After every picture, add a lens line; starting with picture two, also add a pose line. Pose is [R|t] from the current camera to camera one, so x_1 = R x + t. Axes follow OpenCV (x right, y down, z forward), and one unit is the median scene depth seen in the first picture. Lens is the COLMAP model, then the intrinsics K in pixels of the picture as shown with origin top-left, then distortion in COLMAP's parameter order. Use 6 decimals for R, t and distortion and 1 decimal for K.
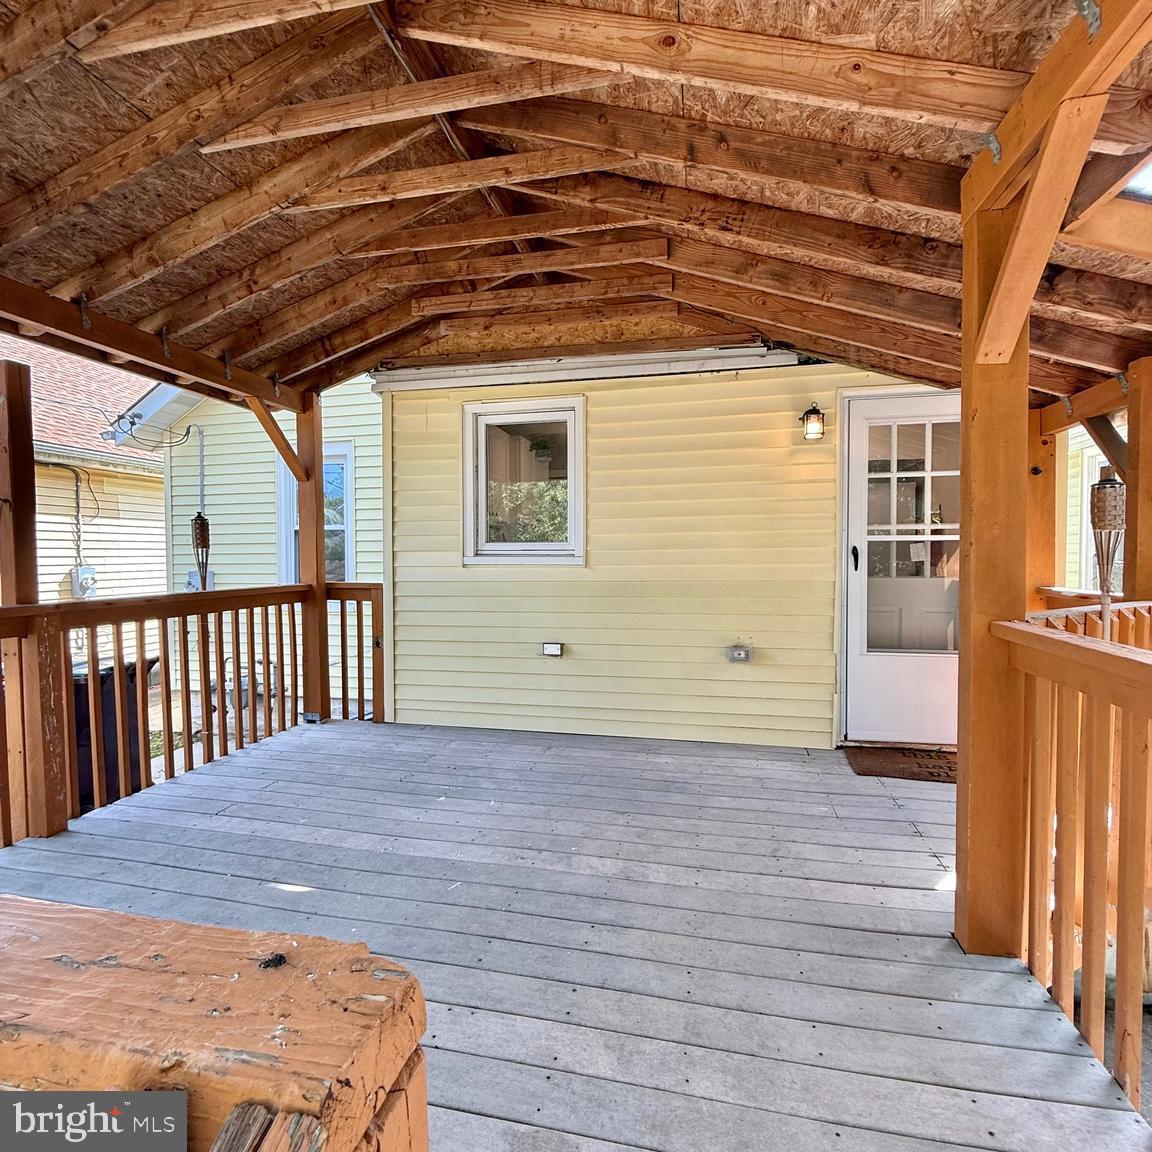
lens RADIAL K [[612.6, 0, 578.5], [0, 612.6, 571.9], [0, 0, 1]] dist [-0.004203, -0.000598]
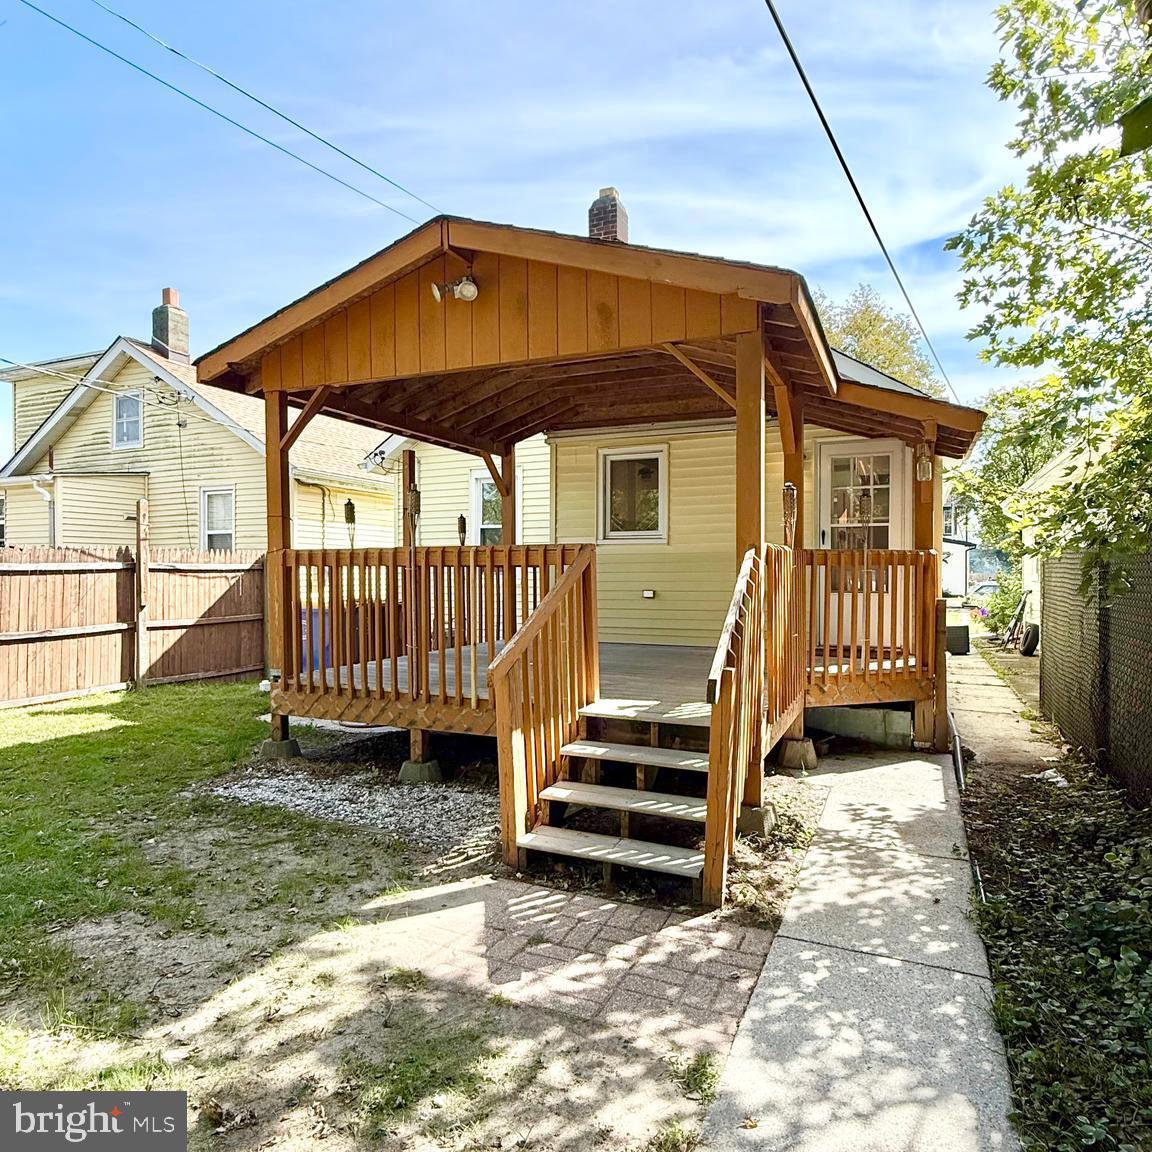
lens RADIAL K [[741.1, 0, 578.4], [0, 741.1, 579.1], [0, 0, 1]] dist [-0.007339, -0.000395]
pose [[0.978949, 0.006193, -0.204013, 0.179394], [-0.009324, 0.999853, -0.014390, 0.113228], [0.203894, 0.015989, 0.978862, -1.004627]]
